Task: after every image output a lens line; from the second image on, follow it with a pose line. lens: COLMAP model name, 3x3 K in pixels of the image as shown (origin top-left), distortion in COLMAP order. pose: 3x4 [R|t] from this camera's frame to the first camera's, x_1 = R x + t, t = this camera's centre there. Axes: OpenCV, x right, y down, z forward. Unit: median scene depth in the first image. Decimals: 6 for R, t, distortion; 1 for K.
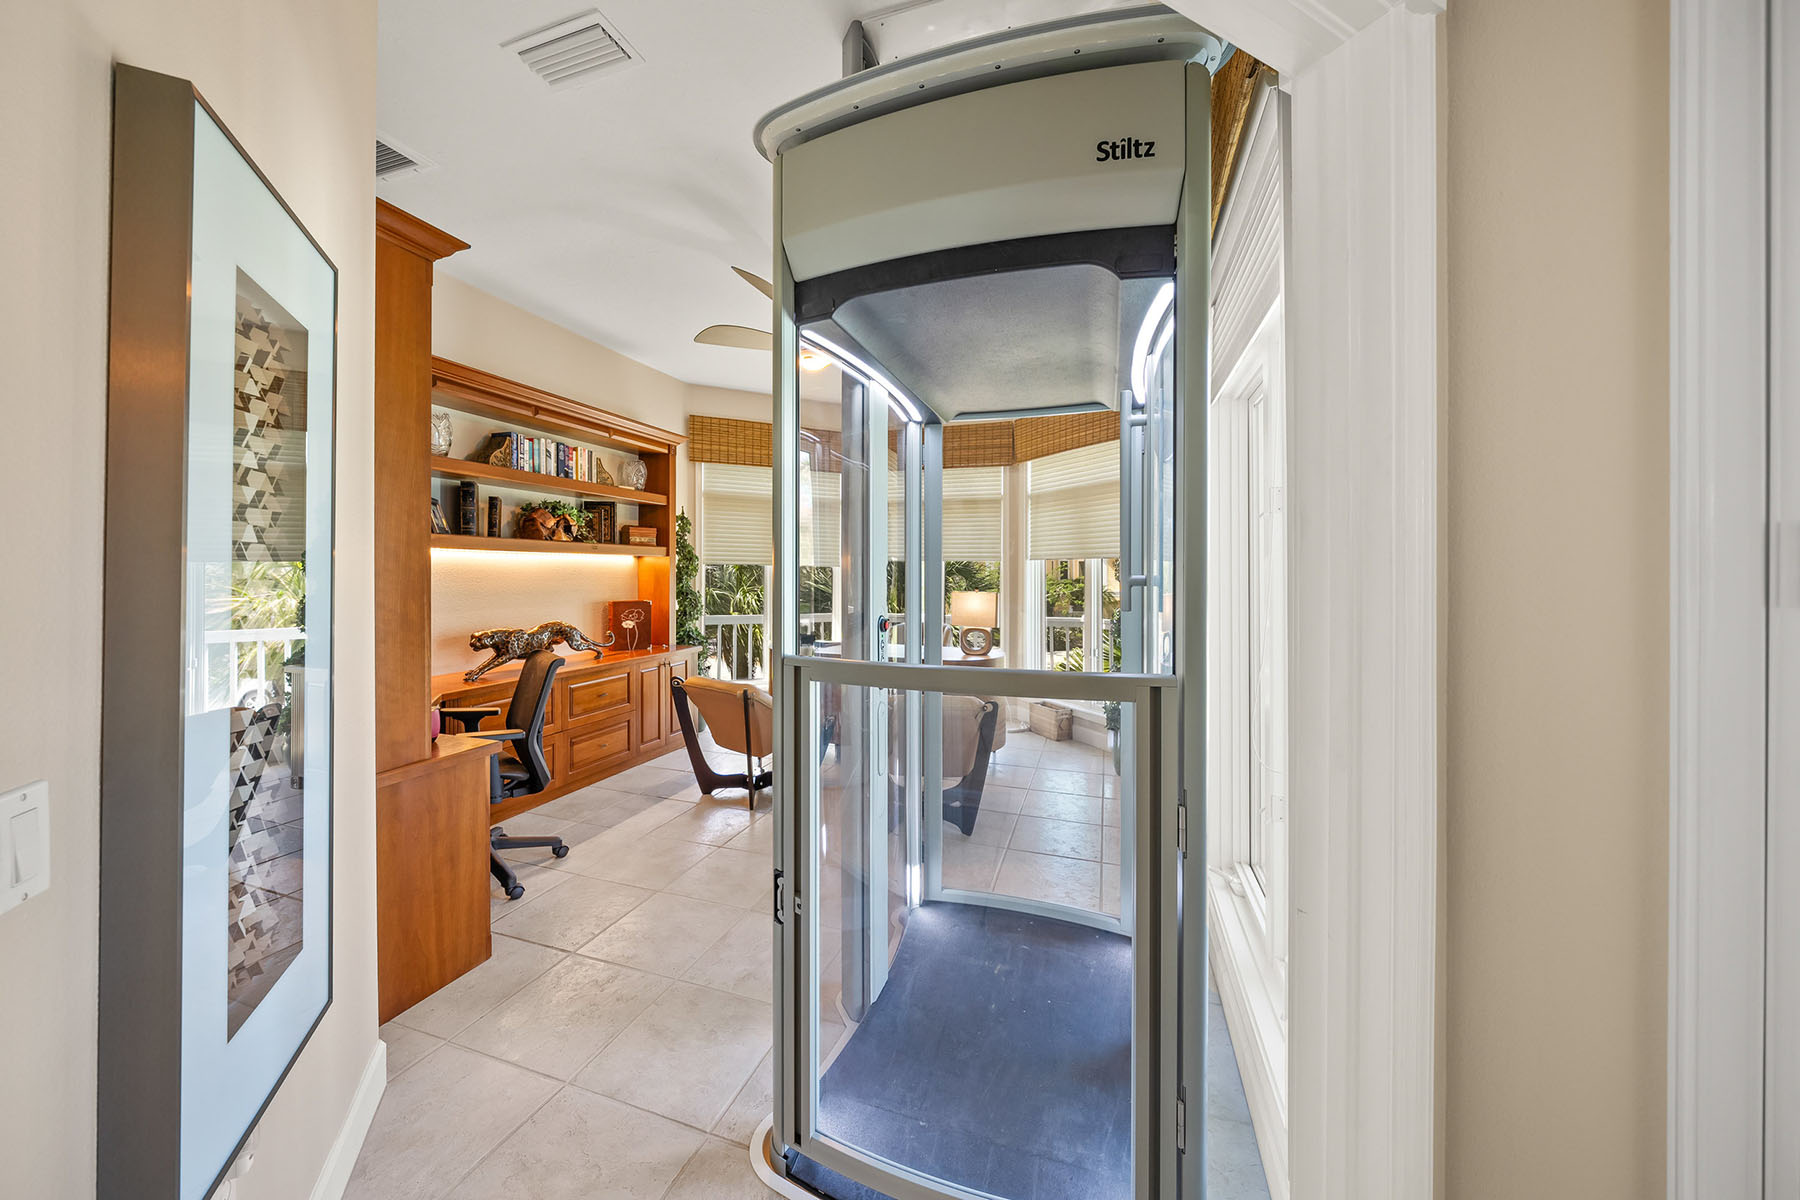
lens RADIAL K [[615.6, 0, 899.8], [0, 615.6, 581.0], [0, 0, 1]] dist [-0.002638, 0.000060]
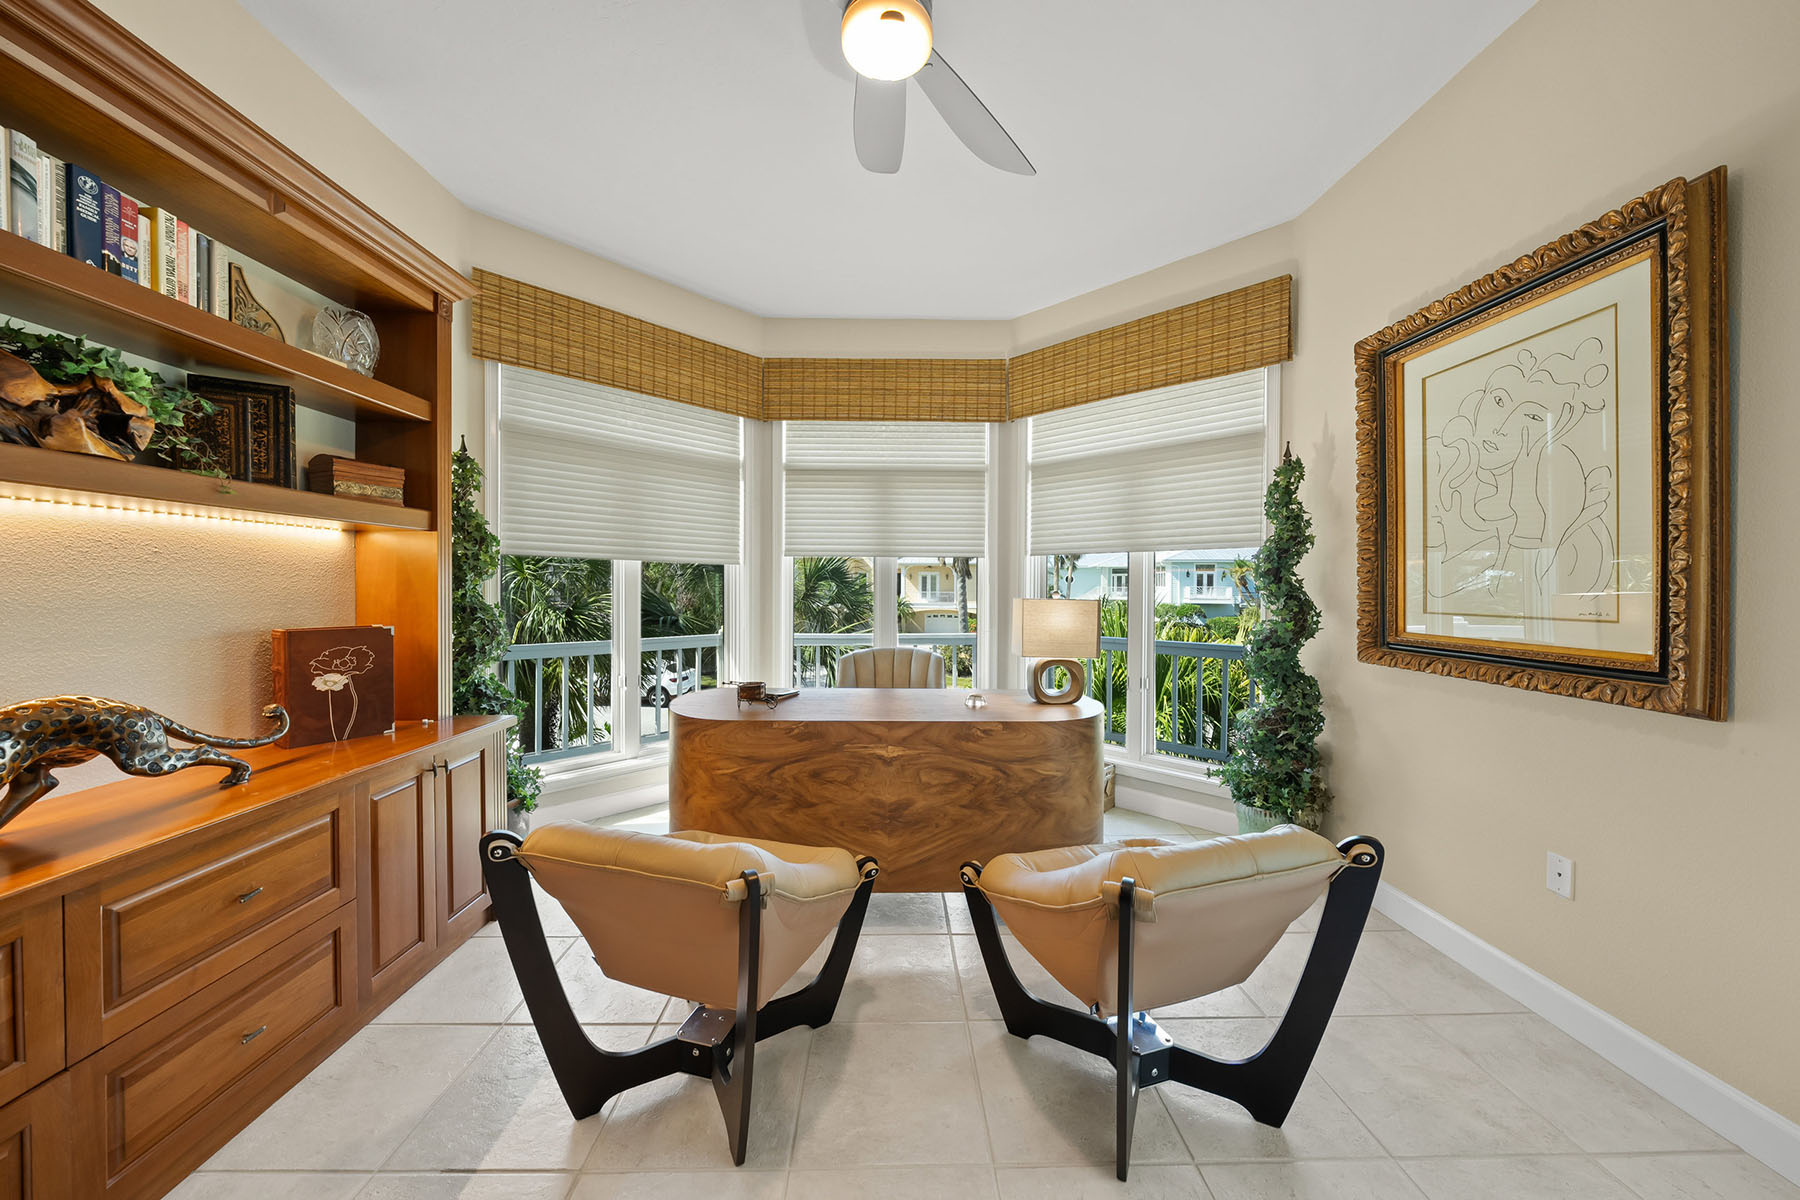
lens RADIAL K [[615.6, 0, 894.4], [0, 615.6, 596.4], [0, 0, 1]] dist [-0.002638, 0.000060]
pose [[0.944596, -0.005055, 0.328197, -0.207229], [0.003673, 0.999982, 0.004828, 0.009749], [-0.328216, -0.003355, 0.944597, 0.459479]]
